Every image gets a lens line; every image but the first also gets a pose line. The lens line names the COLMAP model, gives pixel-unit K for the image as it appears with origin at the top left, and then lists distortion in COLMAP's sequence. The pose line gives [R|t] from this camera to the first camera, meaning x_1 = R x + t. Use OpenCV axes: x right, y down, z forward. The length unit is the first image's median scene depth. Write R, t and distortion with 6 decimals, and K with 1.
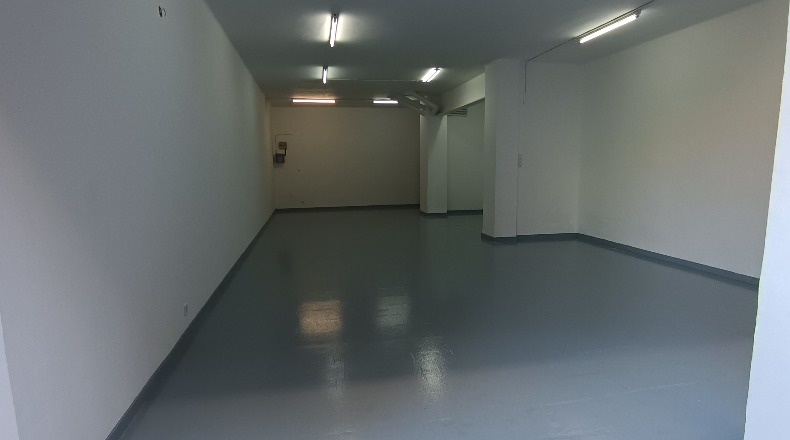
lens RADIAL K [[448.7, 0, 395.0], [0, 448.7, 220.0], [0, 0, 1]] dist [-0.000301, 0.000903]
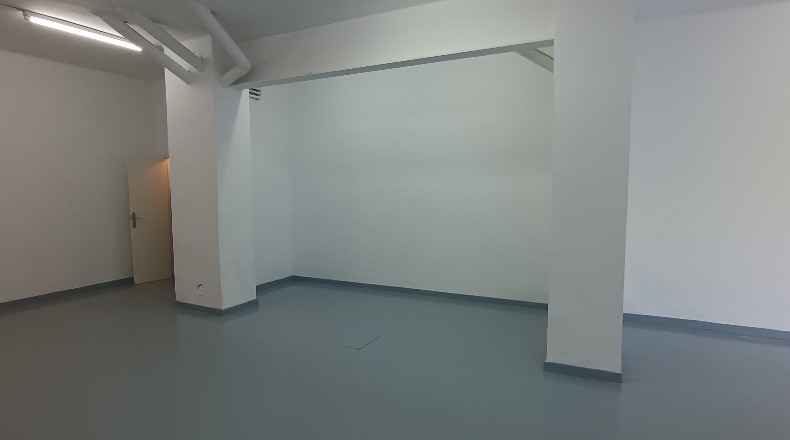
lens RADIAL K [[448.7, 0, 395.0], [0, 448.7, 220.0], [0, 0, 1]] dist [-0.000301, 0.000903]
pose [[0.625251, -0.062850, 0.777889, -0.188857], [0.100114, 0.994976, -0.000080, -0.101283], [-0.773976, 0.077928, 0.628402, 0.718750]]
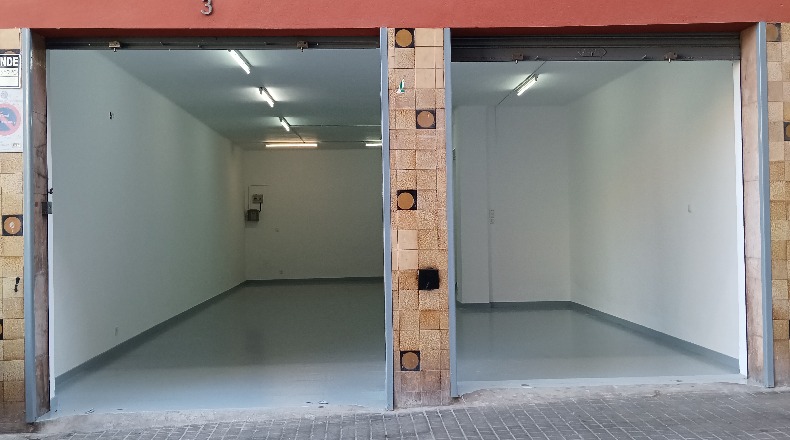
lens RADIAL K [[767.4, 0, 395.0], [0, 767.4, 220.0], [0, 0, 1]] dist [0.002578, 0.000335]
pose [[0.992099, -0.007115, -0.125253, 0.226610], [-0.008993, 0.991789, -0.127571, 0.056579], [0.125132, 0.127690, 0.983889, -0.410238]]
